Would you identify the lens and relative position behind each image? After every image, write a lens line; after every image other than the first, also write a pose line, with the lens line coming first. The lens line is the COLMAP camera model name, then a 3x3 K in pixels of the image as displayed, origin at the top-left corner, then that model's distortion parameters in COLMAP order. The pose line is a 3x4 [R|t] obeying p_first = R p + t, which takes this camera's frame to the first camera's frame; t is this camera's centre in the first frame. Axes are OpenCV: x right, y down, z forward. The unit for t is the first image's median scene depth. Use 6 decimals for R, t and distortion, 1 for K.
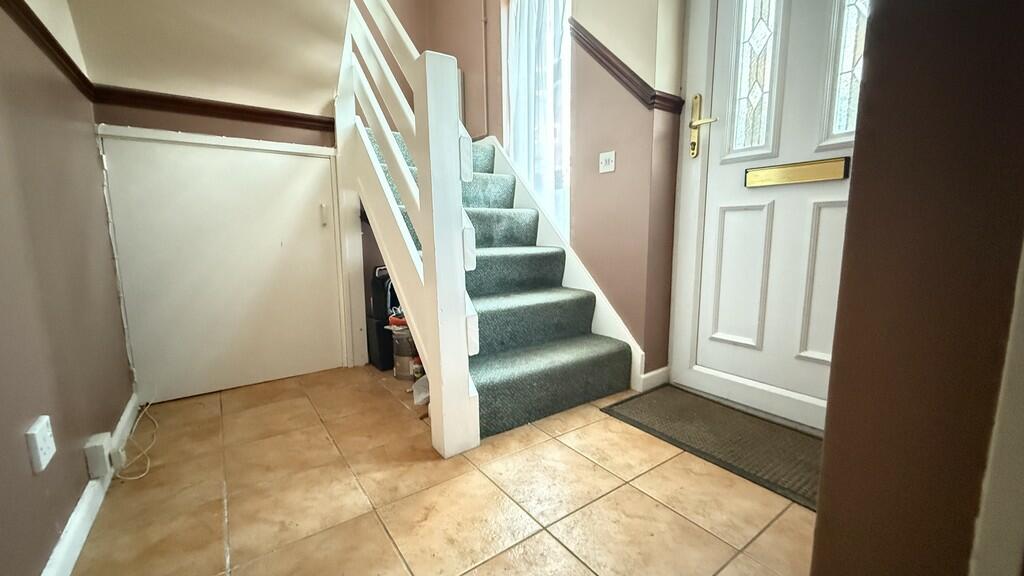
lens RADIAL K [[407.6, 0, 510.7], [0, 407.6, 287.2], [0, 0, 1]] dist [-0.000281, -0.000197]
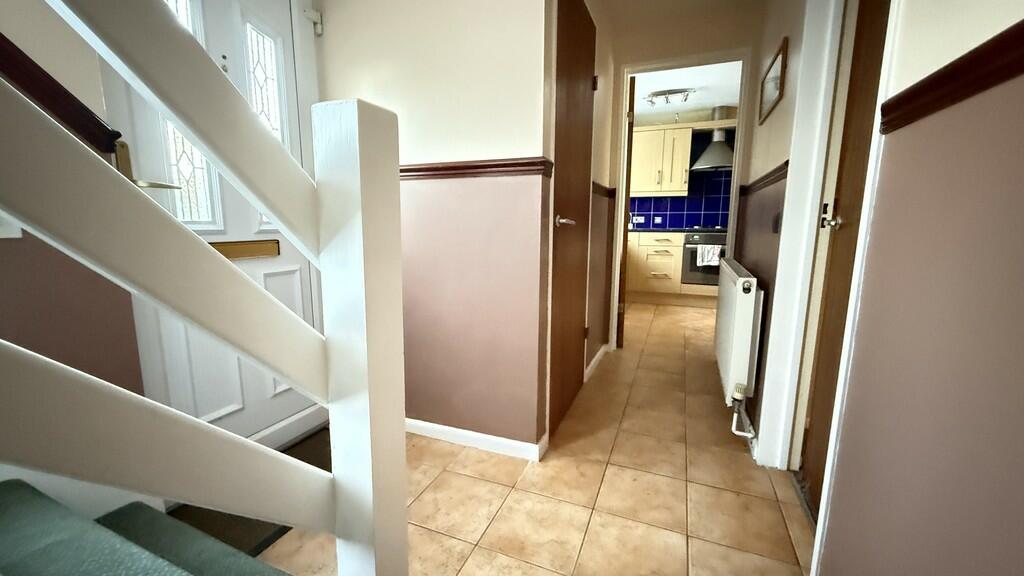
lens RADIAL K [[407.6, 0, 510.6], [0, 407.6, 287.2], [0, 0, 1]] dist [-0.000281, -0.000197]
pose [[-0.519048, -0.125111, 0.845539, -0.688865], [0.119988, 0.968769, 0.217001, -0.340558], [-0.846282, 0.214088, -0.487826, 0.958340]]
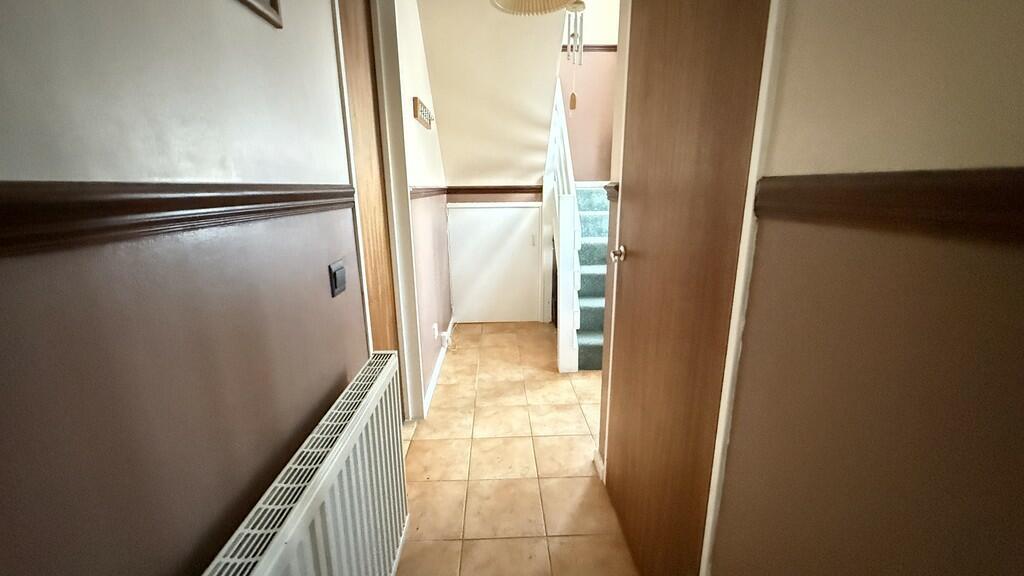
lens RADIAL K [[407.6, 0, 512.2], [0, 407.6, 283.9], [0, 0, 1]] dist [-0.000281, -0.000197]
pose [[0.832616, 0.127739, -0.538919, 0.678009], [-0.073808, 0.989952, 0.120615, -0.270620], [0.548911, -0.060650, 0.833678, -0.850223]]
